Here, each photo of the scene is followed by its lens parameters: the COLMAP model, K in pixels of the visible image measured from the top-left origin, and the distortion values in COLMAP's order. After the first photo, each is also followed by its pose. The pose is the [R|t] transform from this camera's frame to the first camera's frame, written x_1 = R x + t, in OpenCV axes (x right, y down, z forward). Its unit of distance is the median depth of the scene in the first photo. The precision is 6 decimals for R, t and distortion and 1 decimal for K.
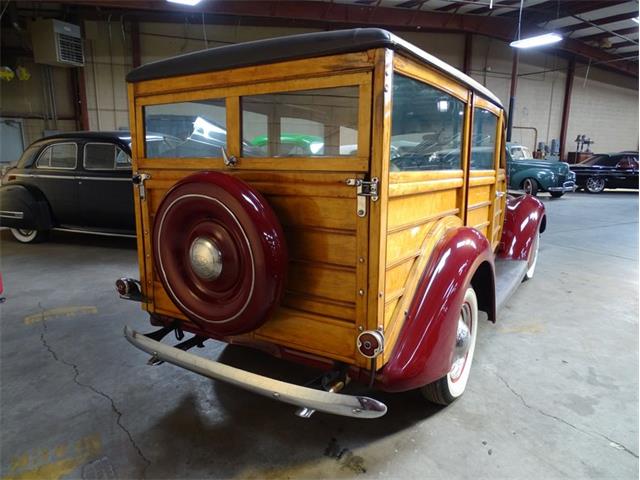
lens RADIAL K [[462.8, 0, 323.9], [0, 462.8, 243.7], [0, 0, 1]] dist [0.007085, 0.005157]
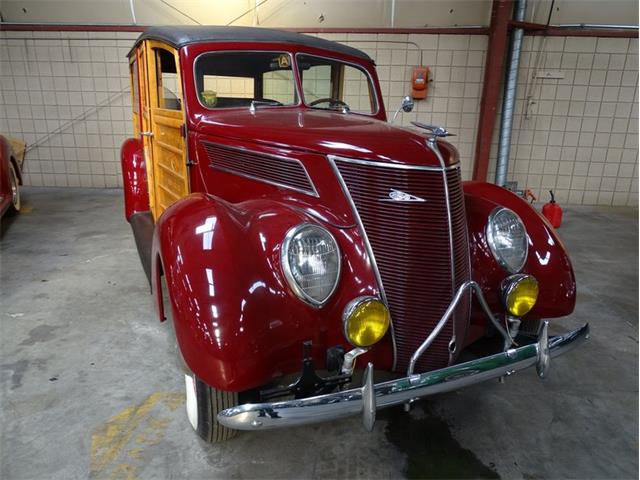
lens RADIAL K [[462.8, 0, 322.9], [0, 462.8, 237.4], [0, 0, 1]] dist [0.007085, 0.005157]
pose [[-0.582170, 0.193896, -0.789609, 0.893390], [-0.187552, 0.912933, 0.362460, -0.312929], [0.791140, 0.359106, -0.495117, 1.788861]]
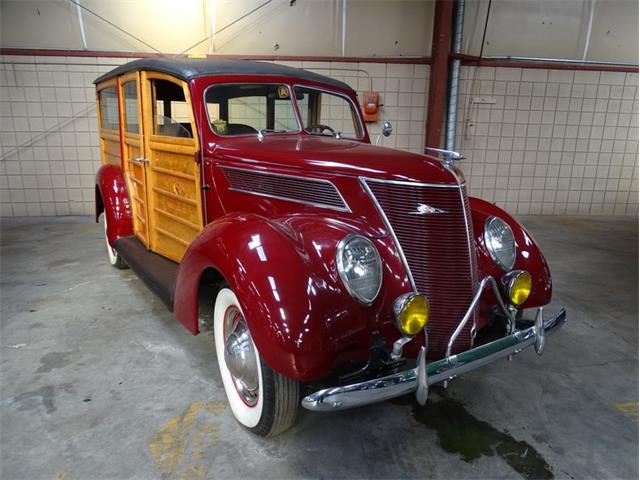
lens RADIAL K [[462.8, 0, 325.8], [0, 462.8, 241.2], [0, 0, 1]] dist [0.007085, 0.005157]
pose [[-0.451302, 0.189310, -0.872060, 1.050424], [-0.192162, 0.933696, 0.302136, -0.303902], [0.871436, 0.303931, -0.385001, 1.711689]]
